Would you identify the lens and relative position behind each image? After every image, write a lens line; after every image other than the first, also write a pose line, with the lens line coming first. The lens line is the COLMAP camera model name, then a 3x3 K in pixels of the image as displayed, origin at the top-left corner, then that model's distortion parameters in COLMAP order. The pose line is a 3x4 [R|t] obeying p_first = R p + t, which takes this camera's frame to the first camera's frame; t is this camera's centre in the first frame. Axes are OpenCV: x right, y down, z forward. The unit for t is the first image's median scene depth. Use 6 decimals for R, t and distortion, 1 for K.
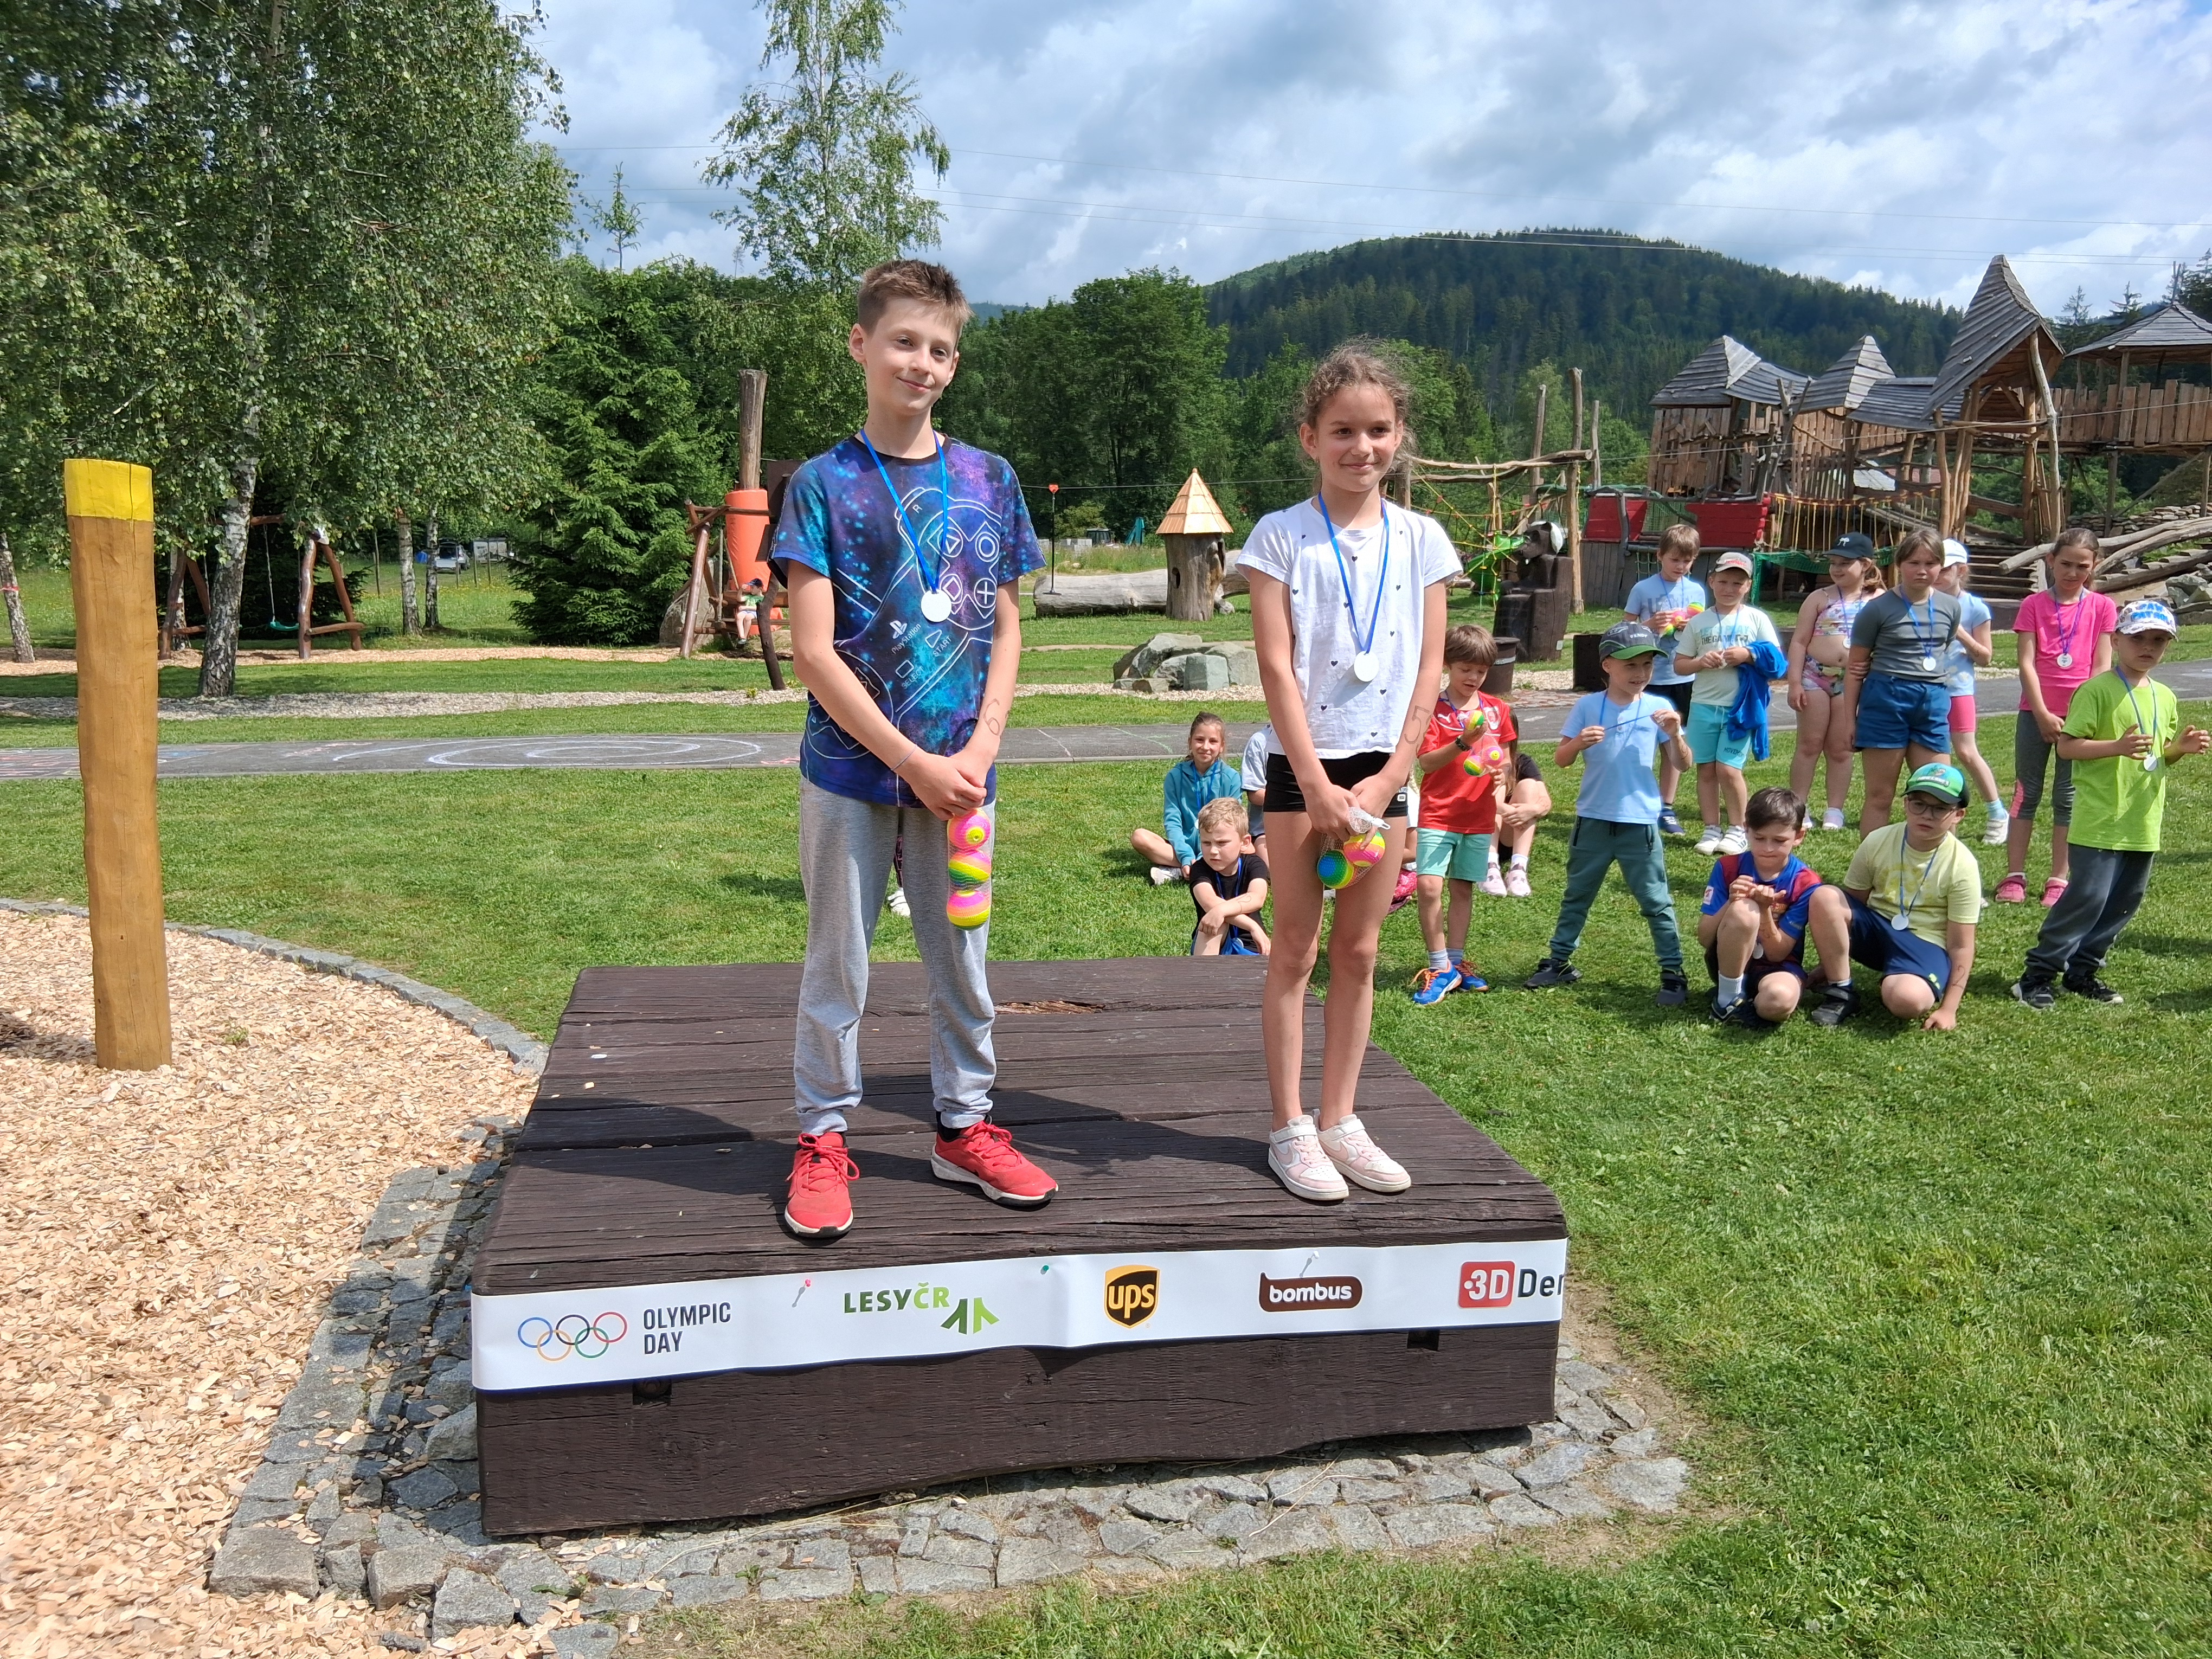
lens RADIAL K [[1806.1, 0, 1109.3], [0, 1806.1, 795.7], [0, 0, 1]] dist [0.127521, -0.235397]
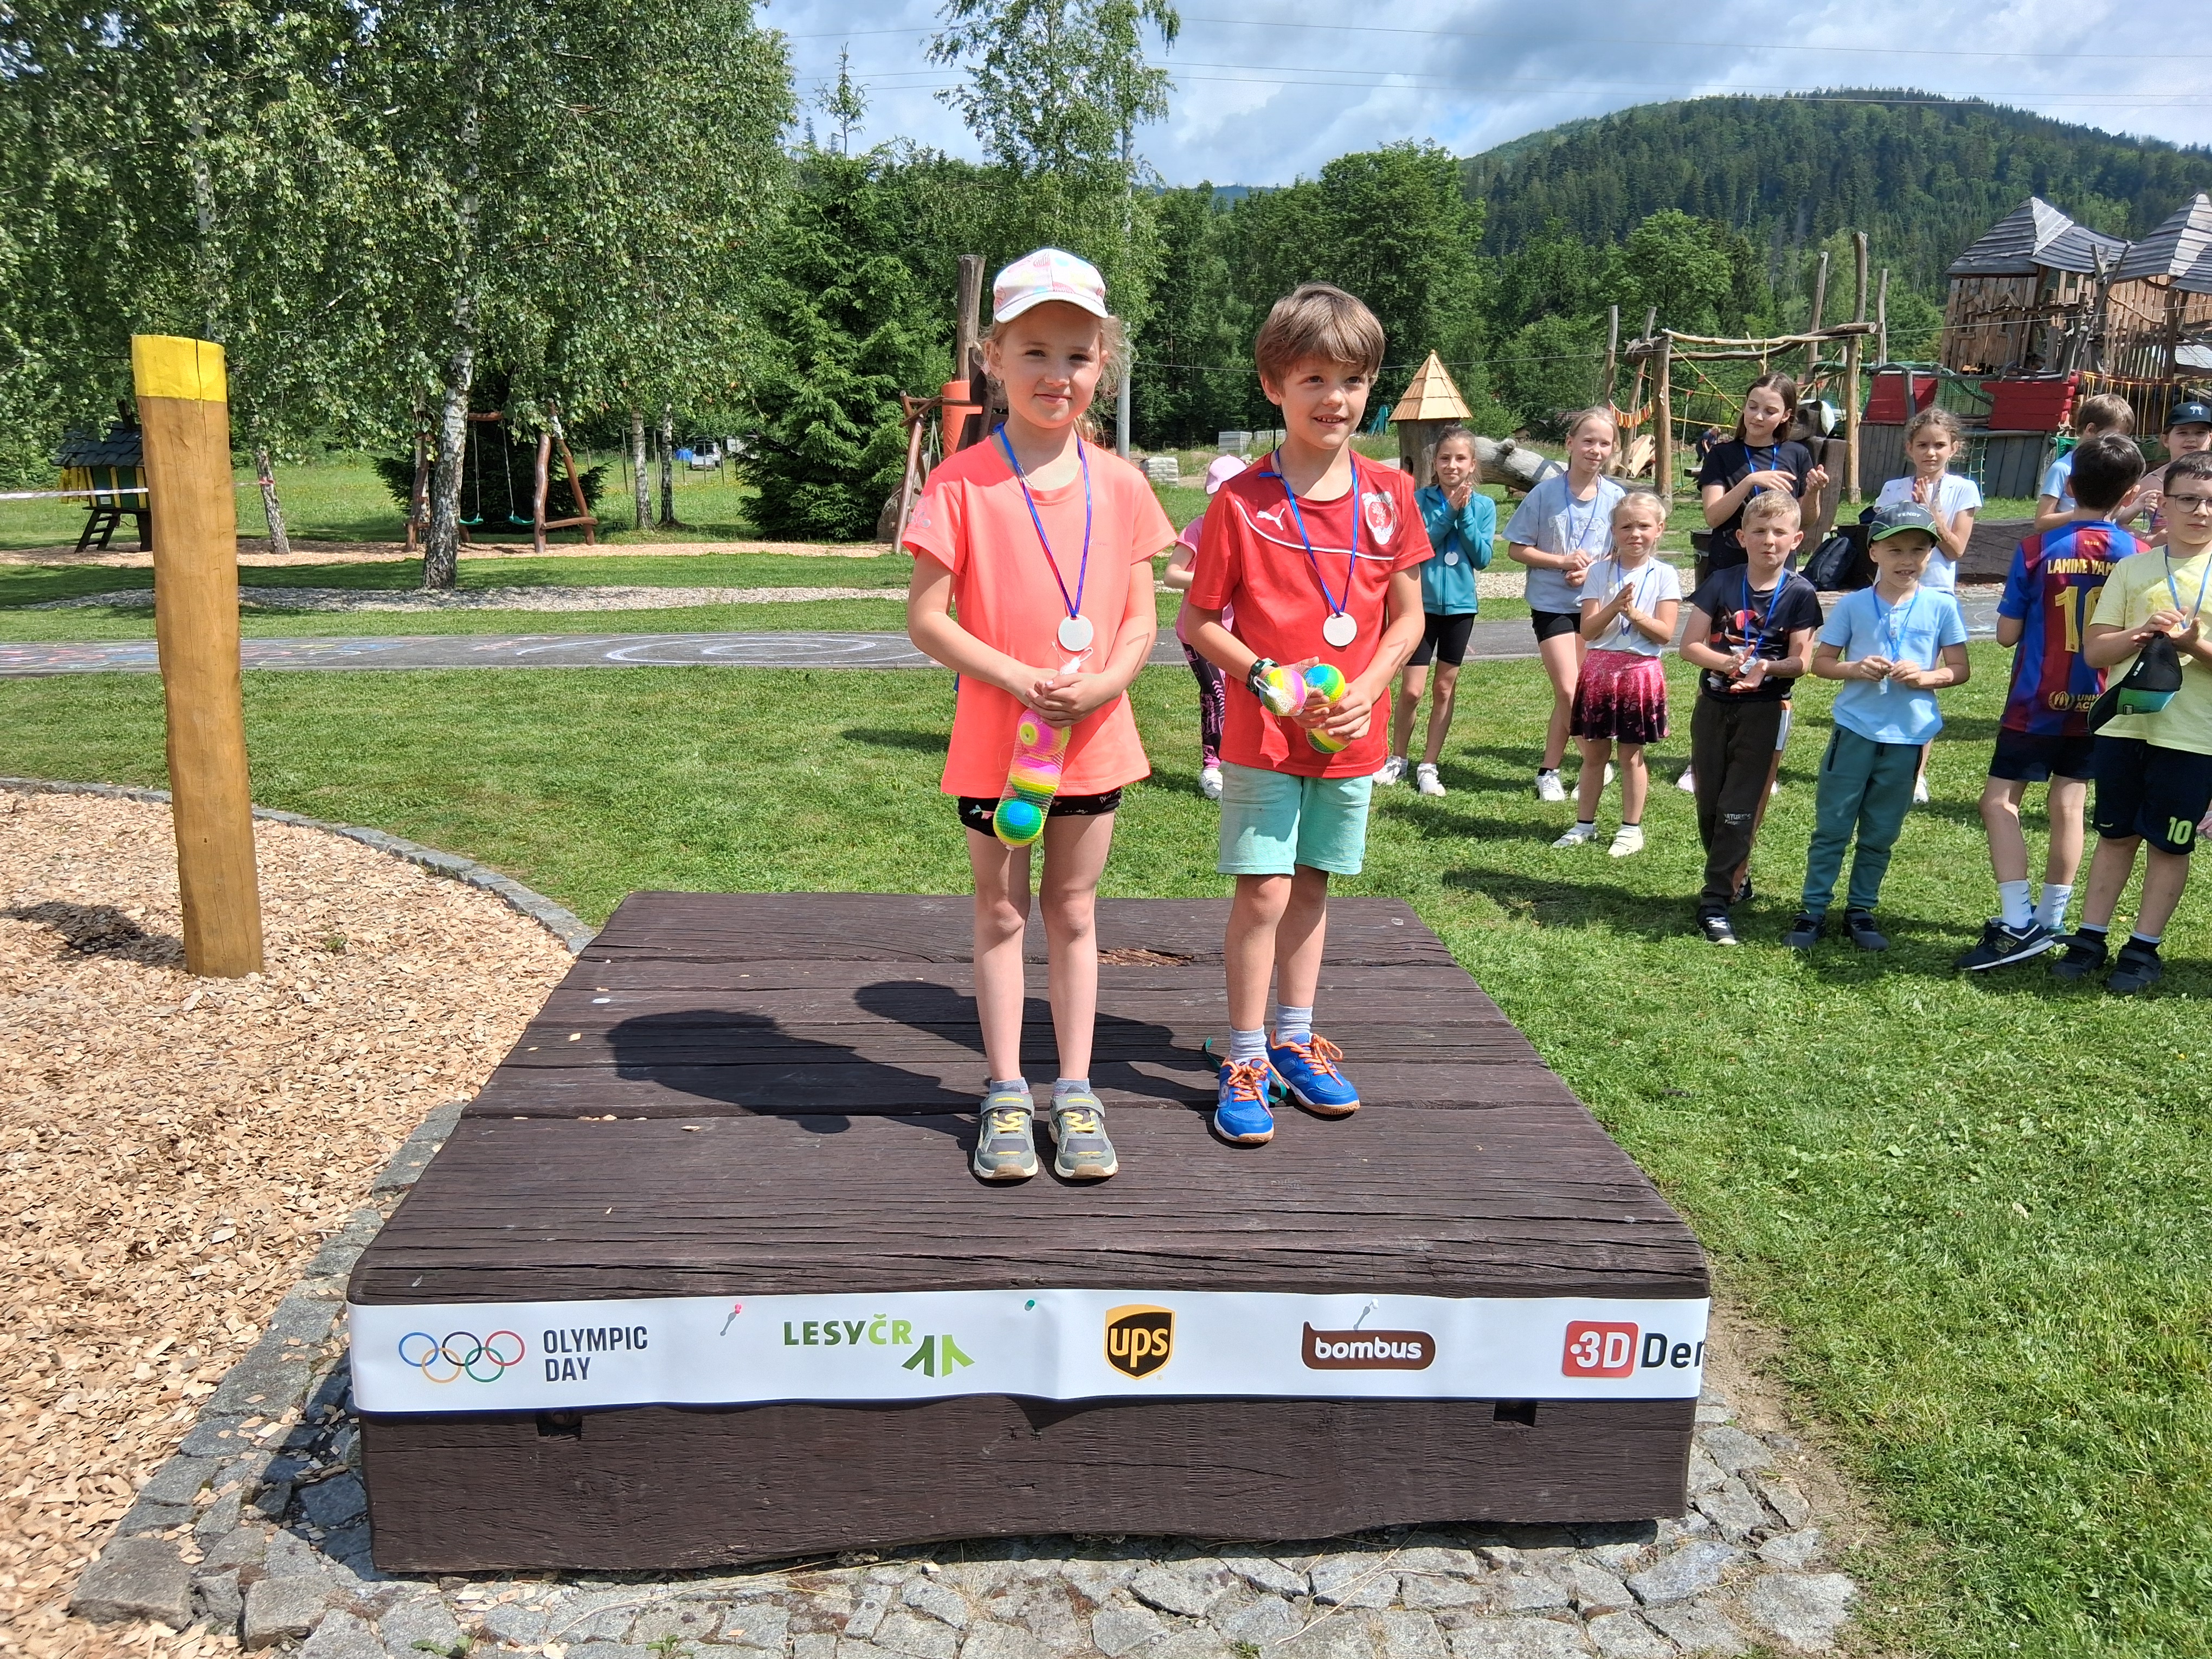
lens RADIAL K [[1818.7, 0, 1071.5], [0, 1818.7, 823.6], [0, 0, 1]] dist [0.117570, -0.228673]
pose [[0.989055, 0.023874, -0.145600, 0.059027], [-0.013524, 0.997337, 0.071671, -0.008096], [0.146923, -0.068917, 0.986744, 0.127808]]
